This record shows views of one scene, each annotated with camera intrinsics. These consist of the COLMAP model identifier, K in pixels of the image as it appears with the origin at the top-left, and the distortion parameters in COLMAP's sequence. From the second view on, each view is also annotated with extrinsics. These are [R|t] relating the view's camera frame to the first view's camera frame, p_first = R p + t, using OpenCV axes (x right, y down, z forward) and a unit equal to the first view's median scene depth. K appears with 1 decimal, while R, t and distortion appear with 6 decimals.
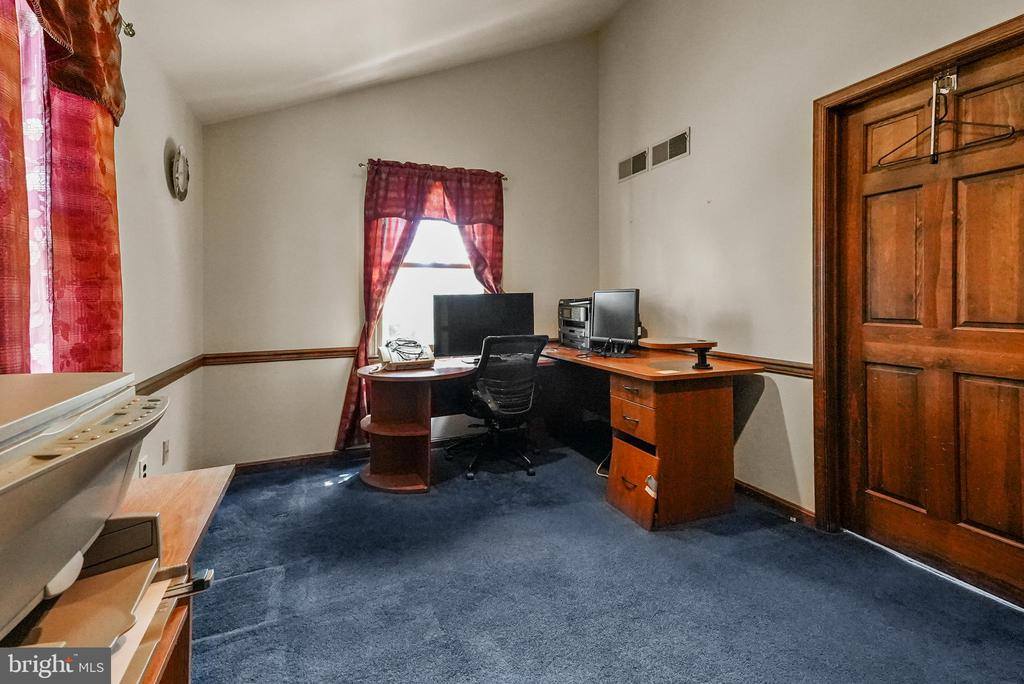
lens RADIAL K [[444.4, 0, 501.9], [0, 444.4, 301.2], [0, 0, 1]] dist [0.019206, 0.000566]
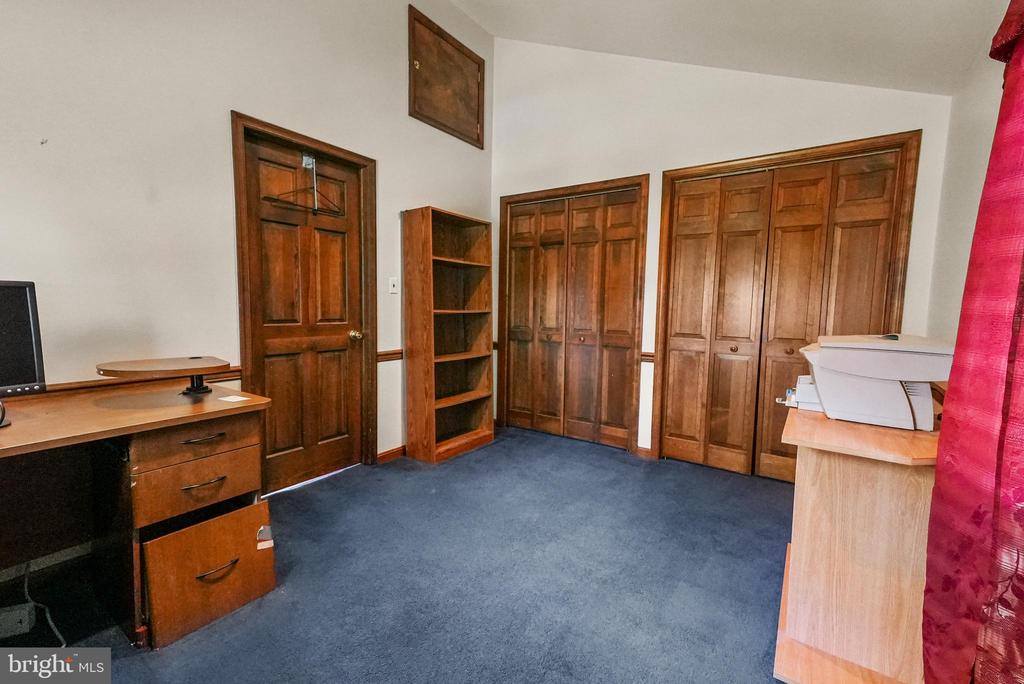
lens RADIAL K [[444.4, 0, 509.1], [0, 444.4, 347.3], [0, 0, 1]] dist [0.019206, 0.000566]
pose [[-0.558936, -0.076231, 0.825699, -0.619405], [-0.005240, 0.996070, 0.088412, -0.000208], [-0.829194, 0.045090, -0.557139, 1.205900]]
